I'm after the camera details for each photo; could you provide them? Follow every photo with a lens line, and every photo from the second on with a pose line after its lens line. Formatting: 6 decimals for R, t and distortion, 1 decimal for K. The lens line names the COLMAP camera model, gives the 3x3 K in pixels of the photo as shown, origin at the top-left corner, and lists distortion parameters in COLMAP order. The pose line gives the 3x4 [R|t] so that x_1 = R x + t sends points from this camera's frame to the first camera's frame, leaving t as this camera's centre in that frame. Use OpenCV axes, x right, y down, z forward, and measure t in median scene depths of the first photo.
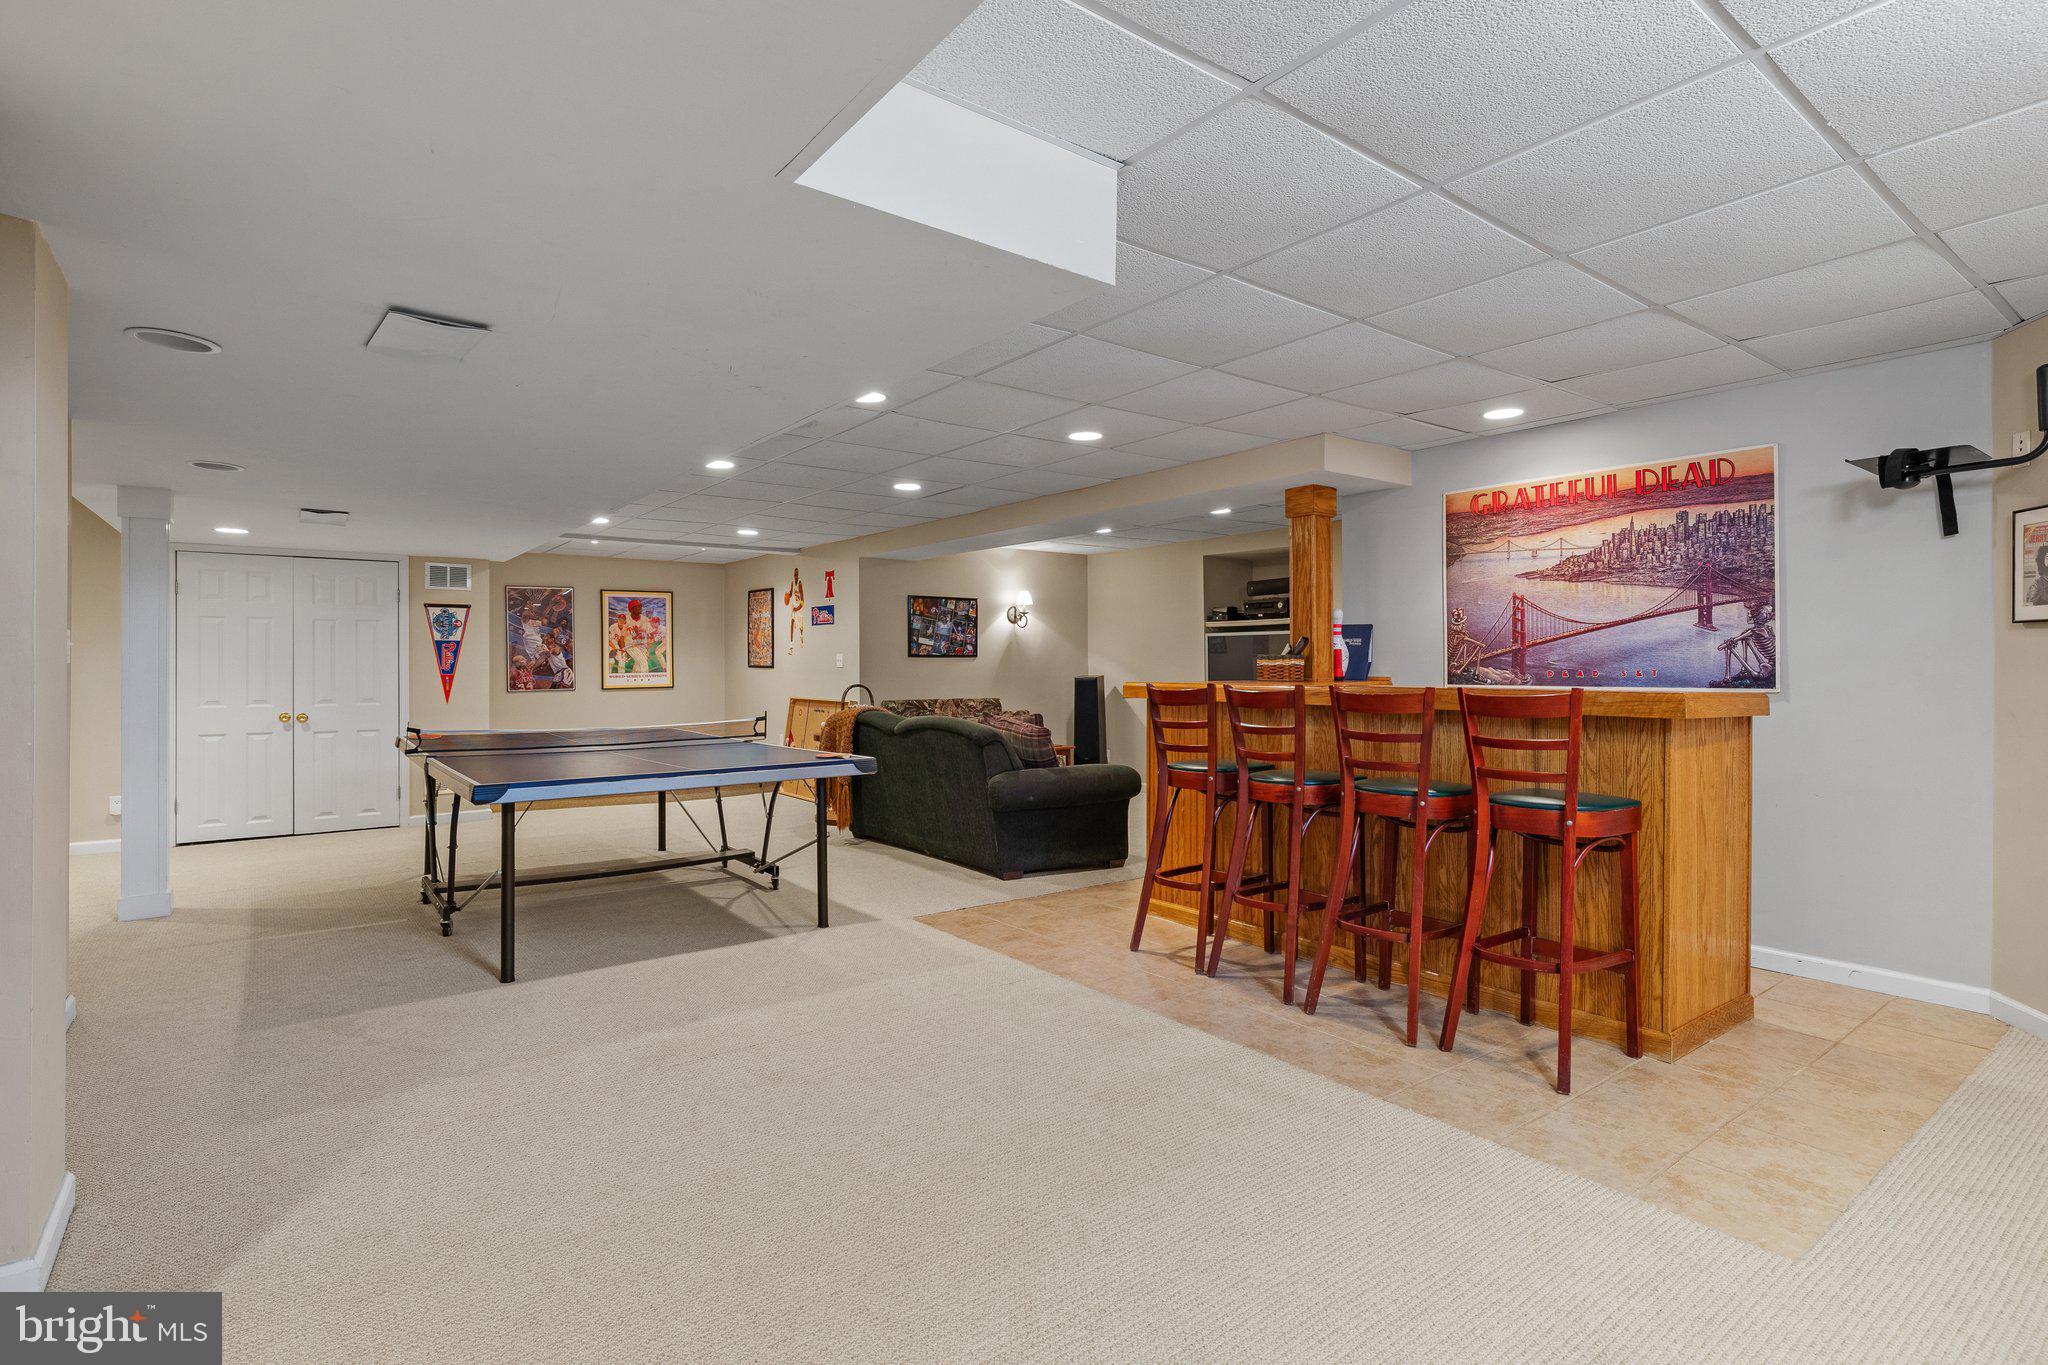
lens RADIAL K [[987.2, 0, 1021.6], [0, 987.2, 671.7], [0, 0, 1]] dist [-0.000885, 0.000052]
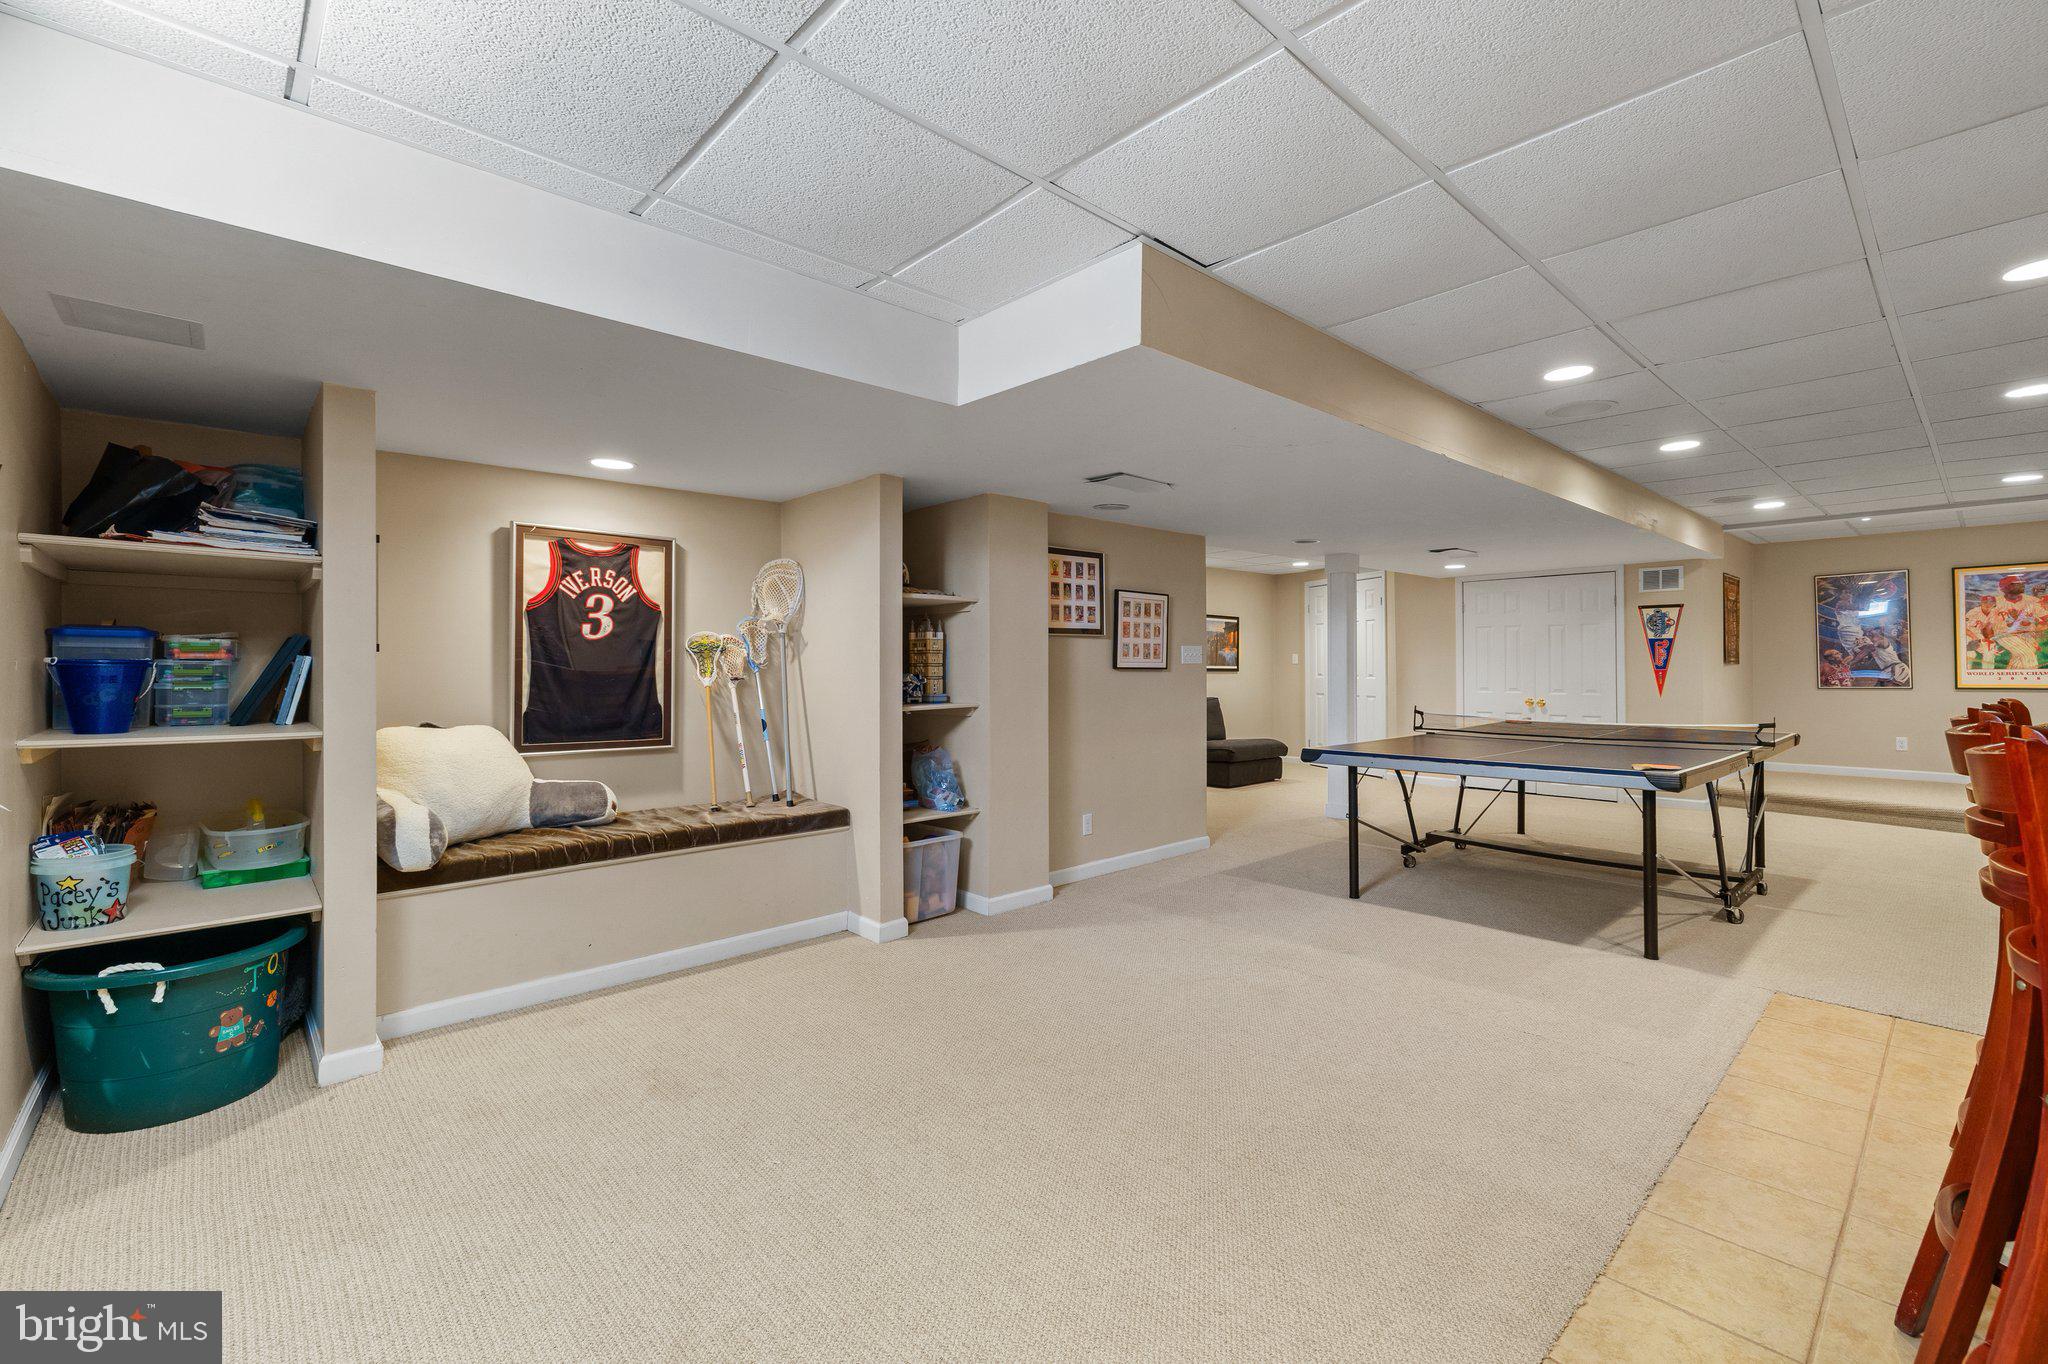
lens RADIAL K [[878.5, 0, 1023.9], [0, 878.5, 667.9], [0, 0, 1]] dist [0.000101, -0.000313]
pose [[0.094490, 0.006028, -0.995508, 0.310248], [-0.001341, 0.999982, 0.005928, -0.003908], [0.995525, 0.000775, 0.094496, 0.212253]]
